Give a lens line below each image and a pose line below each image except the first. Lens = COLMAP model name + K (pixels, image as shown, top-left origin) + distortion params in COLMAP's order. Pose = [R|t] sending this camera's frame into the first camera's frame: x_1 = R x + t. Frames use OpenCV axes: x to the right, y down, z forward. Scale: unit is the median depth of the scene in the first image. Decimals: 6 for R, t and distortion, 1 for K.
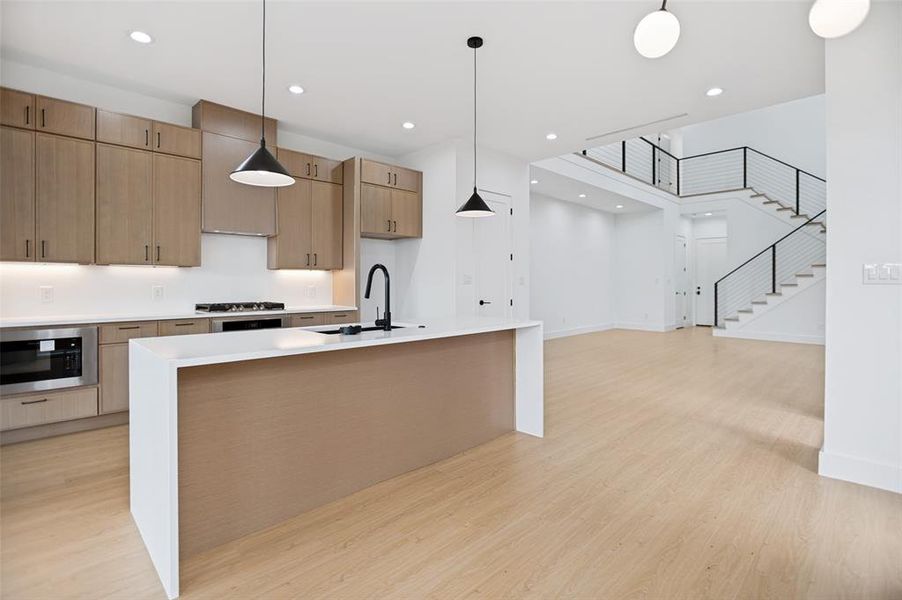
lens RADIAL K [[429.4, 0, 449.0], [0, 429.4, 282.9], [0, 0, 1]] dist [-0.018503, 0.007108]
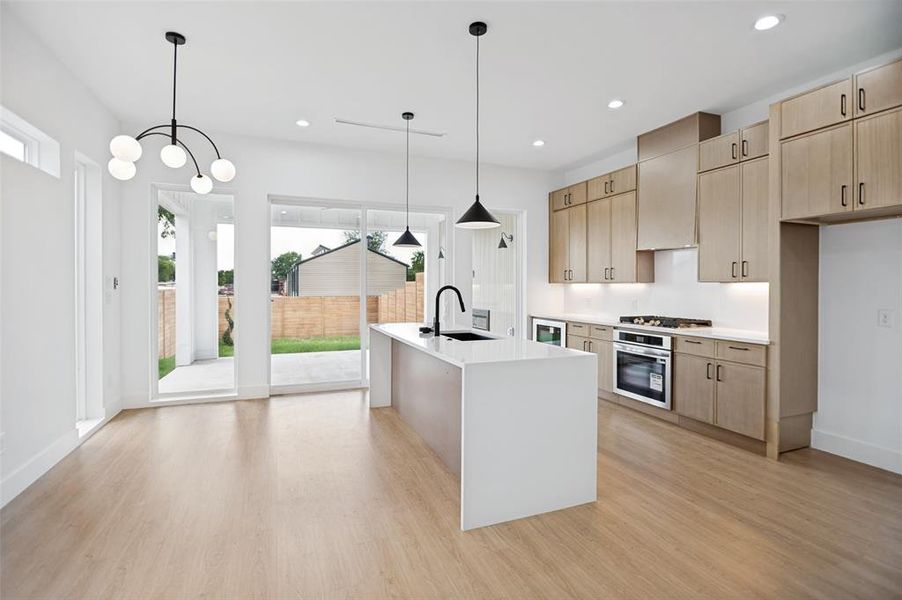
lens RADIAL K [[429.4, 0, 438.4], [0, 429.4, 286.1], [0, 0, 1]] dist [-0.018503, 0.007108]
pose [[-0.402108, -0.002020, -0.915590, 0.296764], [-0.004484, 0.999990, -0.000238, -0.011575], [0.915581, 0.004010, -0.402113, 0.424950]]
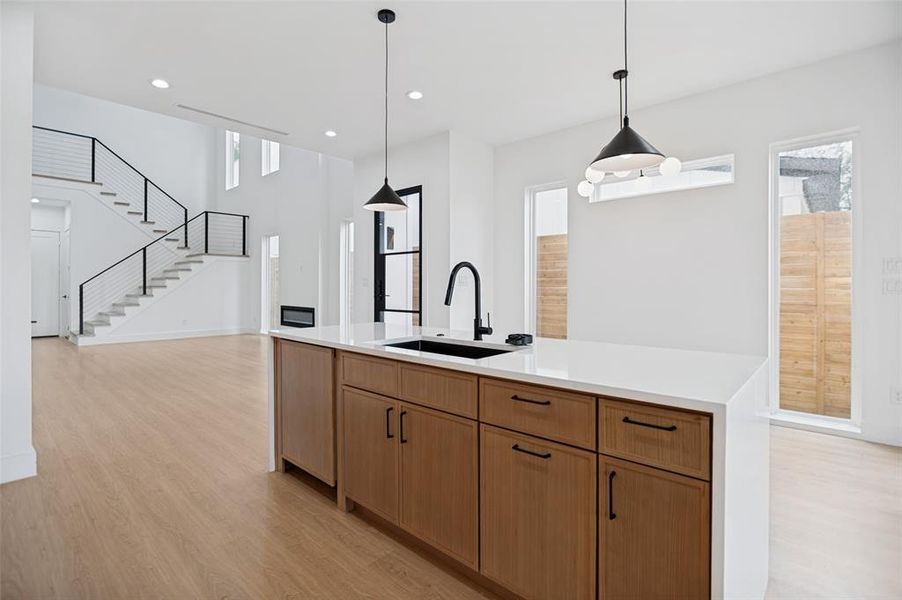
lens RADIAL K [[429.4, 0, 443.1], [0, 429.4, 282.9], [0, 0, 1]] dist [-0.018503, 0.007108]
pose [[-0.050129, 0.002335, 0.998740, -0.285713], [0.002255, 0.999995, -0.002225, -0.000339], [-0.998740, 0.002141, -0.050134, 0.310429]]
